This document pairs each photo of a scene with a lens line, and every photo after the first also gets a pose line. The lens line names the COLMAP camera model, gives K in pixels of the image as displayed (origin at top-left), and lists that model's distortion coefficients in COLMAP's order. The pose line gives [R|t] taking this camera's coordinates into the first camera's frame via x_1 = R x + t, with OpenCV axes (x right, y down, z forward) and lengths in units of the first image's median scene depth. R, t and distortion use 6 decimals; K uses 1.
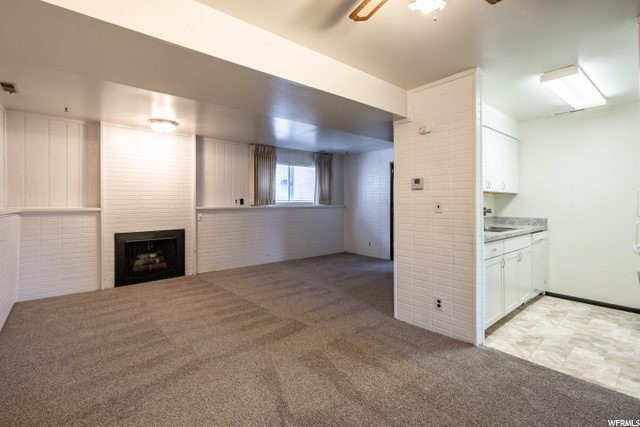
lens RADIAL K [[289.4, 0, 324.9], [0, 289.4, 202.8], [0, 0, 1]] dist [-0.003041, 0.002040]
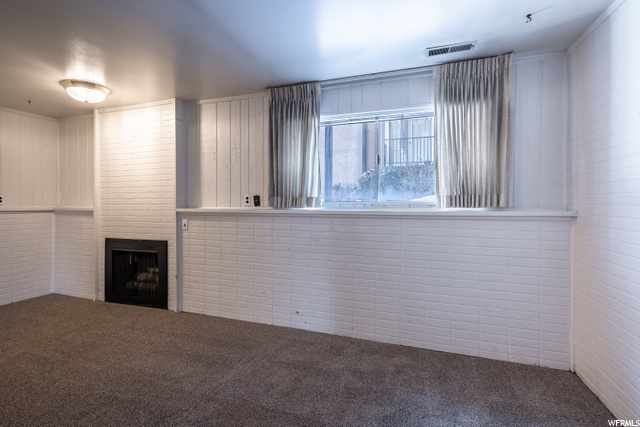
lens RADIAL K [[289.4, 0, 328.4], [0, 289.4, 206.2], [0, 0, 1]] dist [-0.003041, 0.002040]
pose [[0.509058, 0.003673, -0.860725, 0.358698], [-0.006474, 0.999979, 0.000438, 0.007843], [0.860708, 0.005349, 0.509071, 1.193487]]
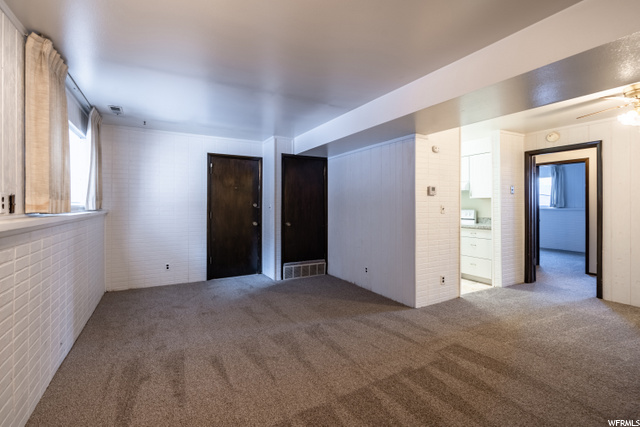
lens RADIAL K [[289.4, 0, 319.9], [0, 289.4, 205.6], [0, 0, 1]] dist [-0.003041, 0.002040]
pose [[0.224109, 0.000523, 0.974564, -0.729200], [0.000729, 0.999999, -0.000704, -0.000927], [-0.974564, 0.000868, 0.224108, 0.860112]]
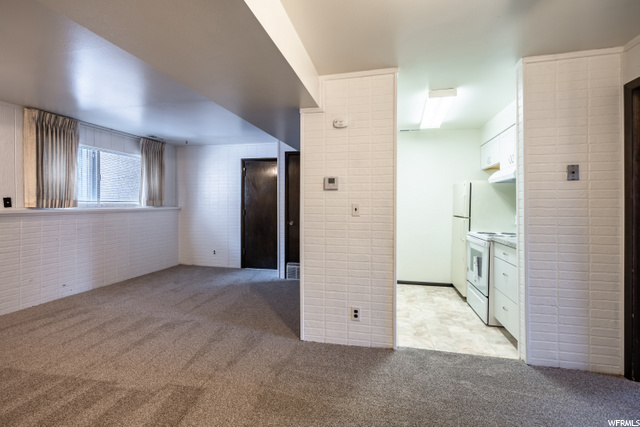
lens RADIAL K [[289.4, 0, 317.6], [0, 289.4, 206.6], [0, 0, 1]] dist [-0.003041, 0.002040]
pose [[0.812556, -0.002604, 0.582877, -0.167028], [-0.002161, 0.999970, 0.007480, -0.001006], [-0.582879, -0.007338, 0.812526, 0.218279]]
